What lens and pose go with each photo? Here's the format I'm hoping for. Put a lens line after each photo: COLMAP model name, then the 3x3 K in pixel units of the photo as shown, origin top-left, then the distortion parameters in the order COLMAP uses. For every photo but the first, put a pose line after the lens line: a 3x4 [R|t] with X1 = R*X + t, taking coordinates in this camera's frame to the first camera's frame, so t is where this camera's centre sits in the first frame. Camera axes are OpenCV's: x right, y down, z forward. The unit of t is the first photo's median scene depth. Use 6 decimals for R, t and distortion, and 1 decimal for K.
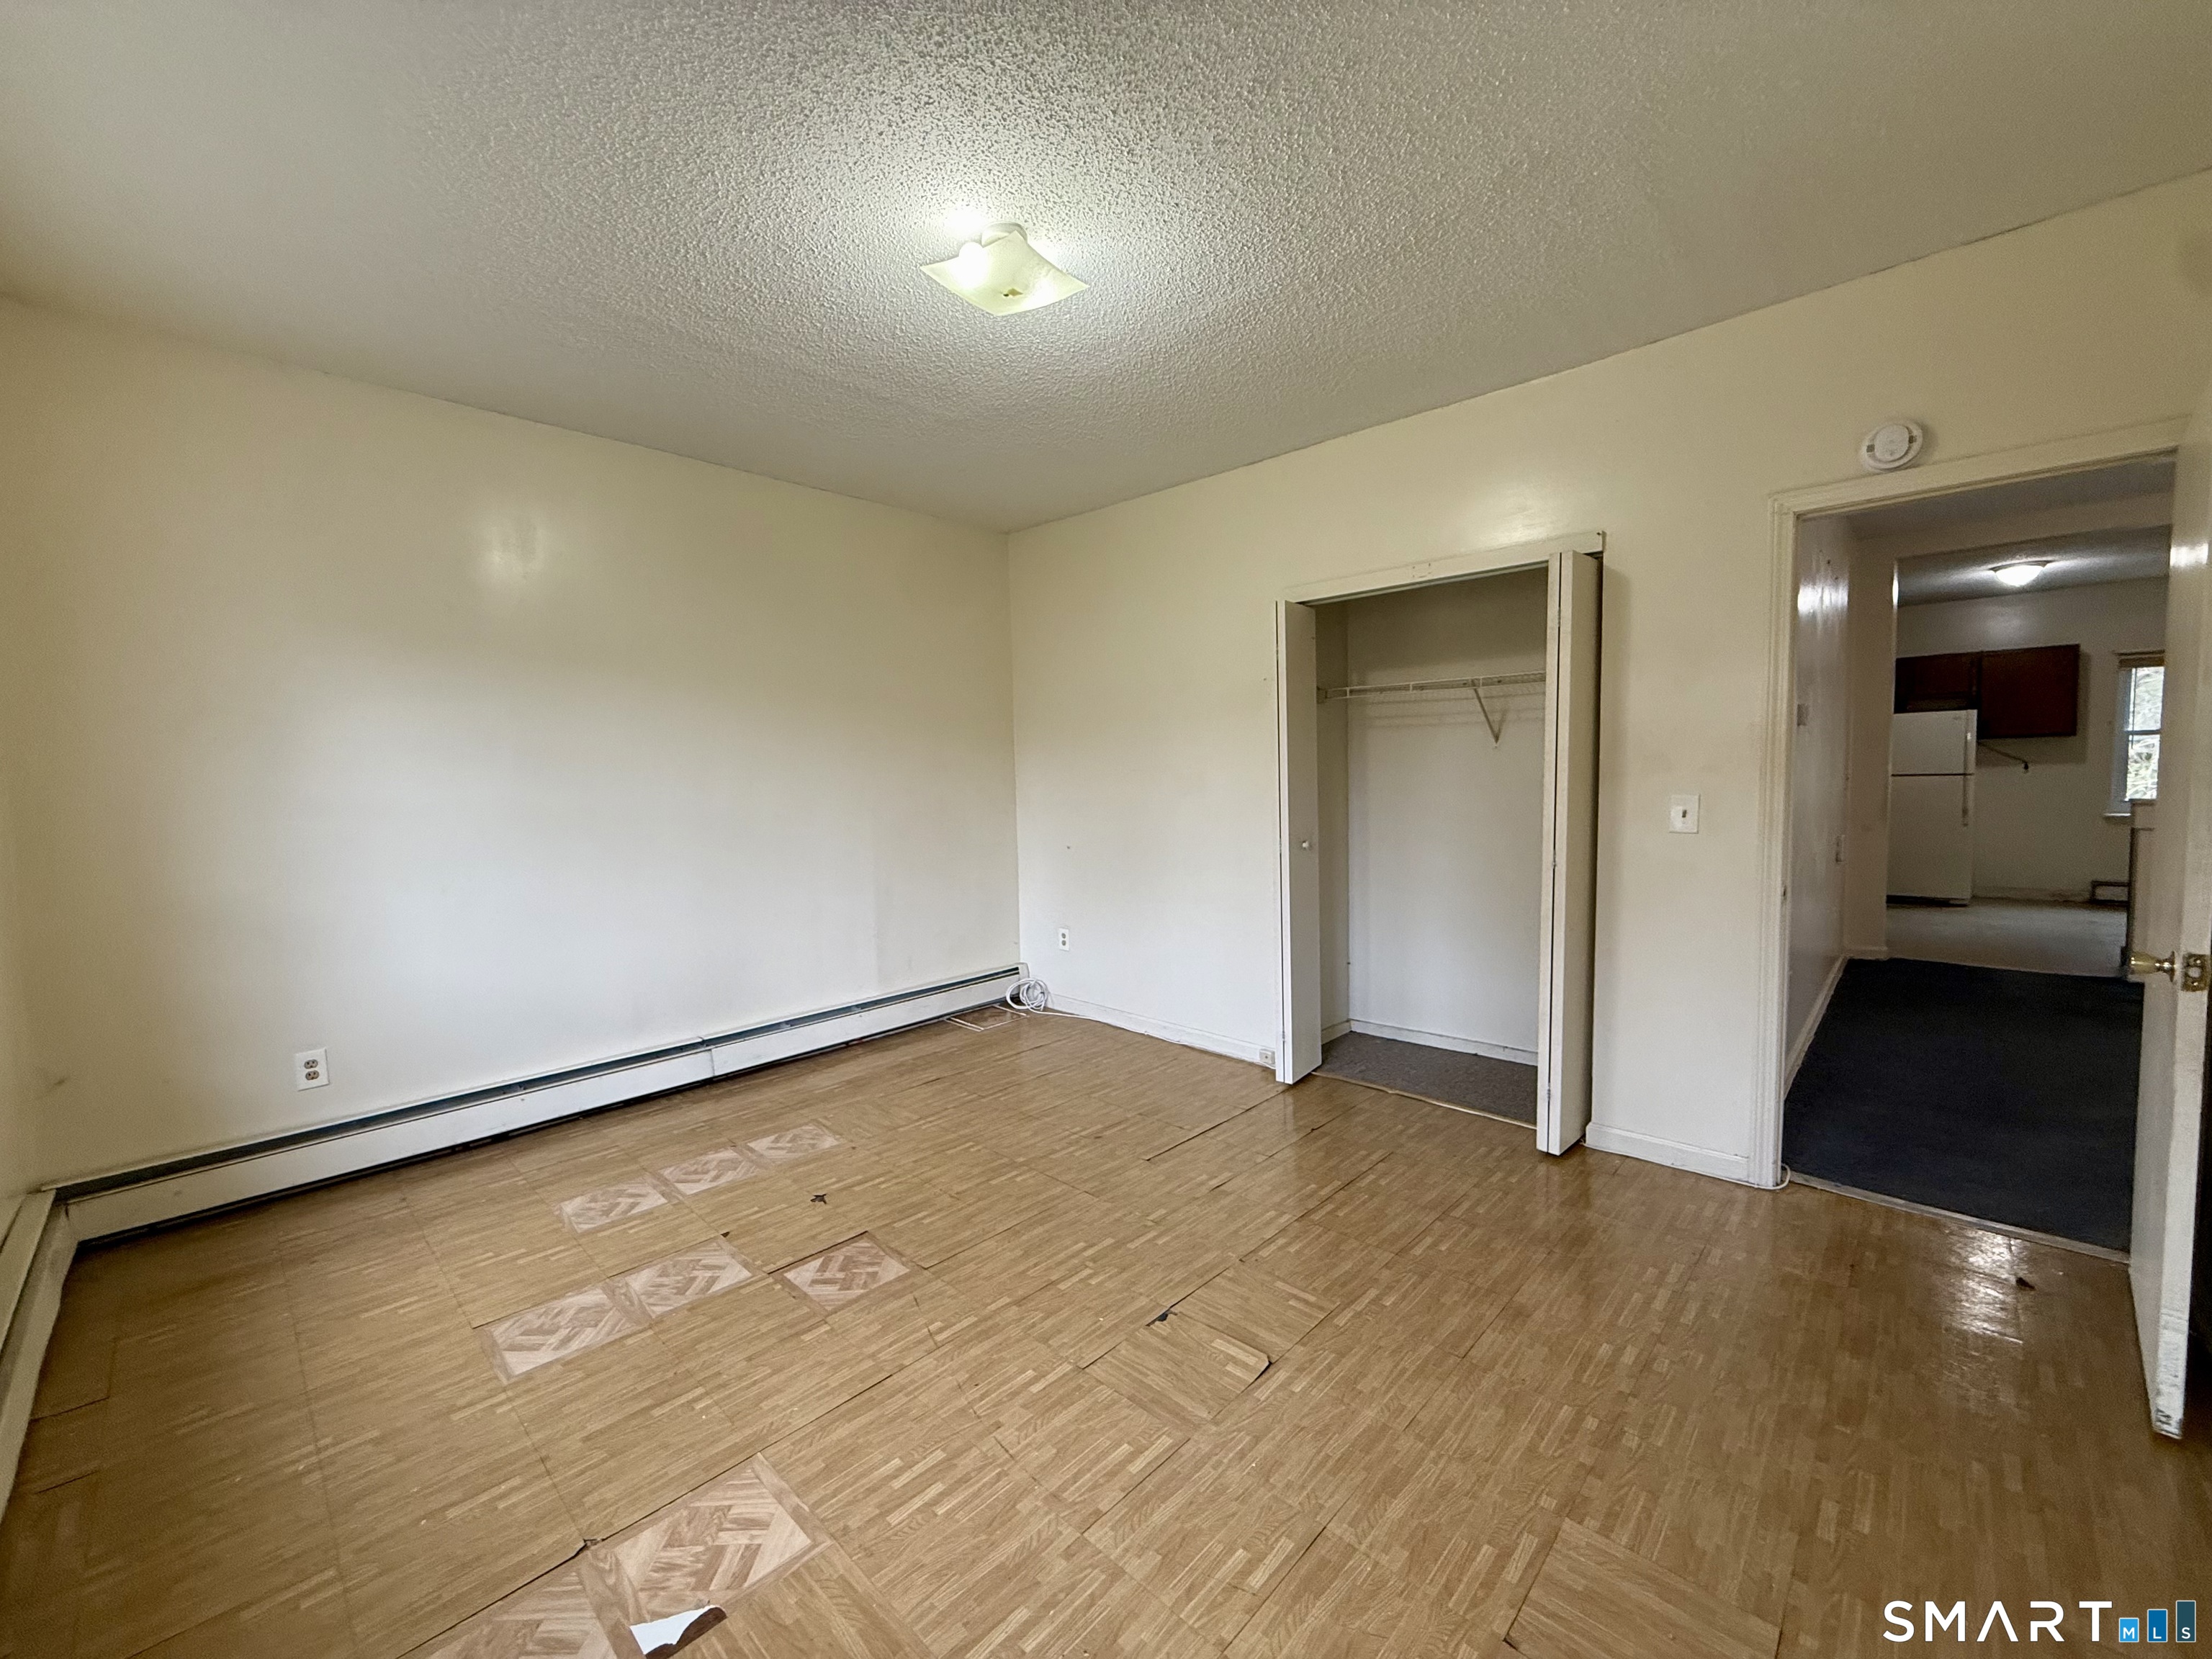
lens RADIAL K [[873.3, 0, 1101.5], [0, 873.3, 837.4], [0, 0, 1]] dist [0.000411, 0.000361]
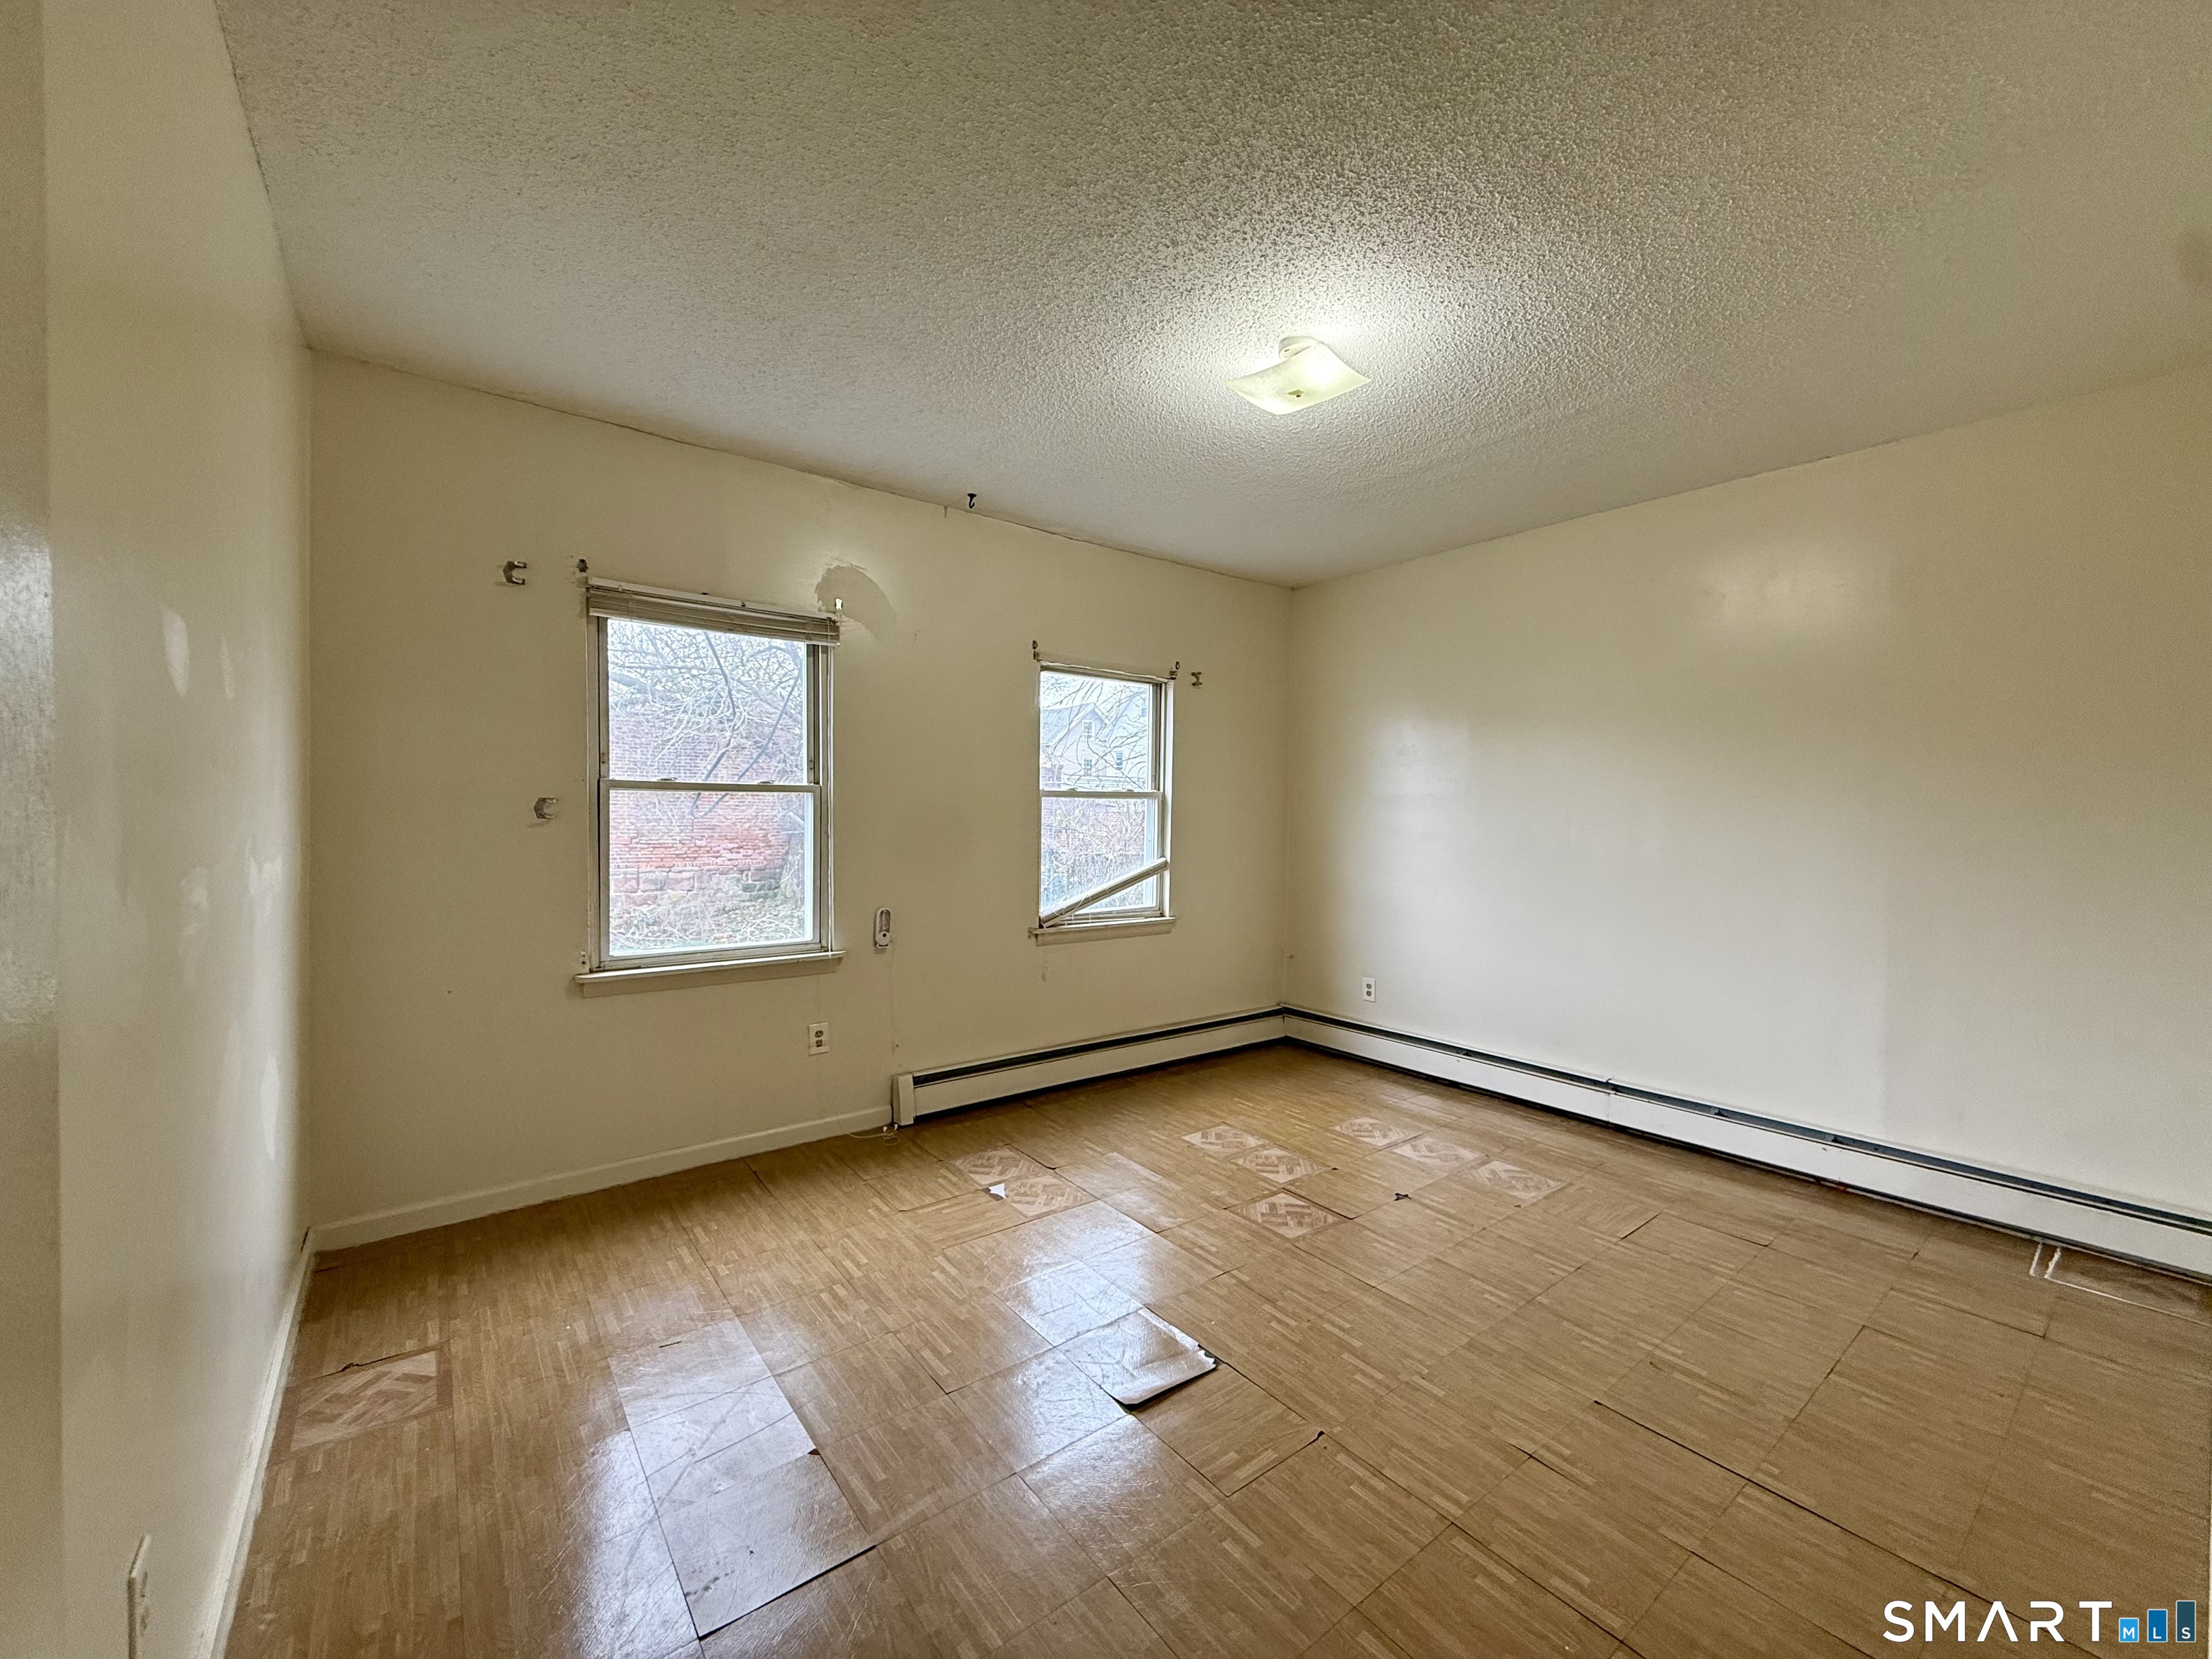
lens RADIAL K [[873.3, 0, 1101.5], [0, 873.3, 837.4], [0, 0, 1]] dist [0.000411, 0.000361]
pose [[-0.144387, 0.044452, -0.988522, 0.784739], [-0.081917, 0.995024, 0.056709, -0.072176], [0.986125, 0.089165, -0.140027, 0.708344]]
